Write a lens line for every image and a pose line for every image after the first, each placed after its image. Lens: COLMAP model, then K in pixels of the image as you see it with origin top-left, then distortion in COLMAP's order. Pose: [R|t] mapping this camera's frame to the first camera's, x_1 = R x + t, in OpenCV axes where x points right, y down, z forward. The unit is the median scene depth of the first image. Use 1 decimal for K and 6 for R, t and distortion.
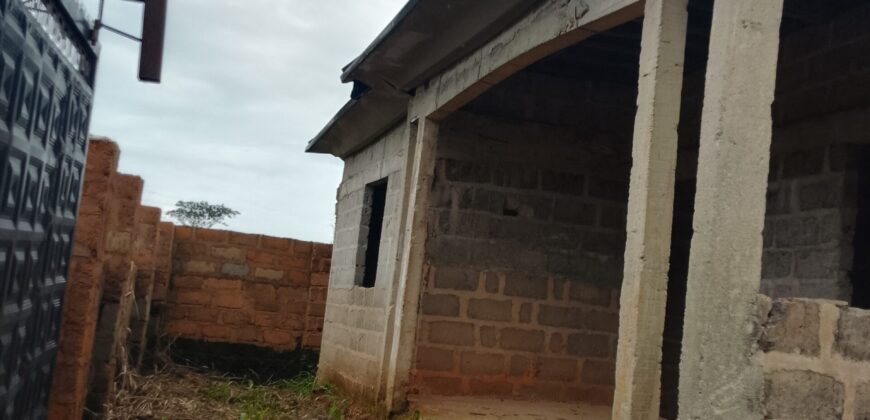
lens RADIAL K [[929.0, 0, 435.0], [0, 929.0, 210.0], [0, 0, 1]] dist [0.067862, -0.003550]
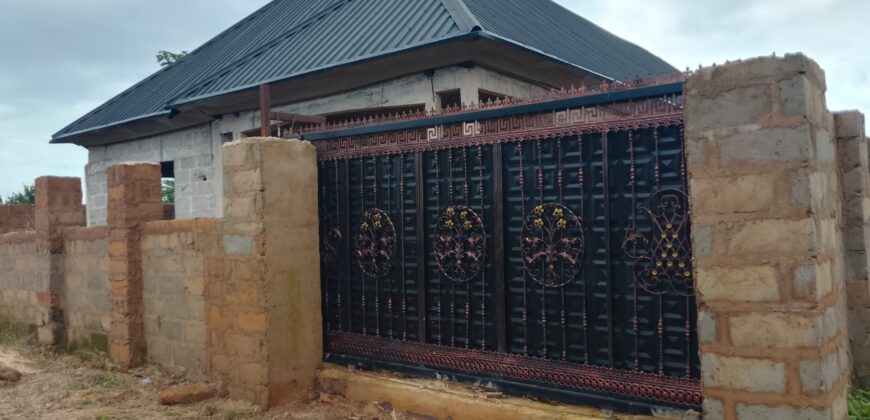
lens RADIAL K [[693.2, 0, 432.8], [0, 693.2, 204.9], [0, 0, 1]] dist [0.123646, -0.212976]
pose [[0.785580, -0.122302, 0.606553, -1.522835], [0.068048, 0.991402, 0.111767, -0.217049], [-0.615007, -0.046527, 0.787148, -0.982411]]
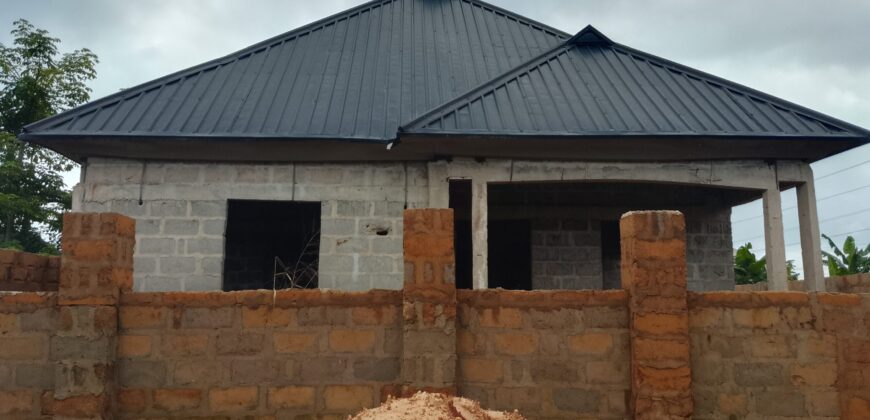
lens RADIAL K [[693.2, 0, 432.8], [0, 693.2, 204.9], [0, 0, 1]] dist [0.123646, -0.212976]
pose [[0.225200, 0.039764, 0.973501, -2.980520], [-0.077573, 0.996727, -0.022768, -0.071674], [-0.971219, -0.070390, 0.227548, 2.119611]]
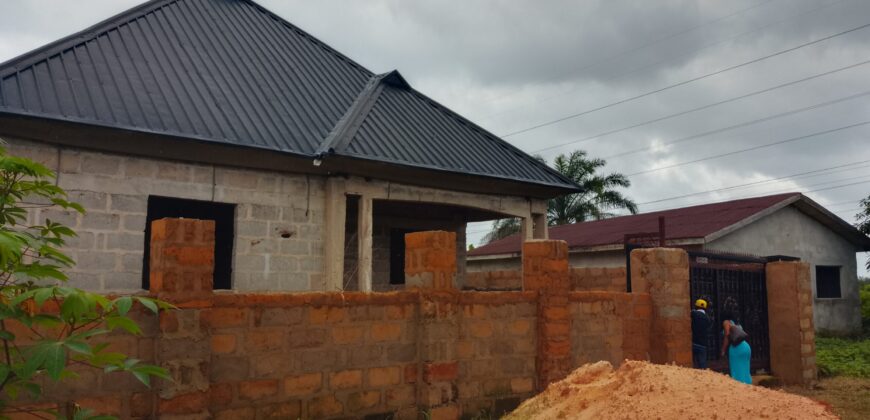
lens RADIAL K [[693.2, 0, 432.8], [0, 693.2, 204.9], [0, 0, 1]] dist [0.123646, -0.212976]
pose [[-0.418033, 0.003497, 0.908425, -3.470196], [-0.137521, 0.988224, -0.067087, -0.020744], [-0.897962, -0.152973, -0.412630, 3.795397]]
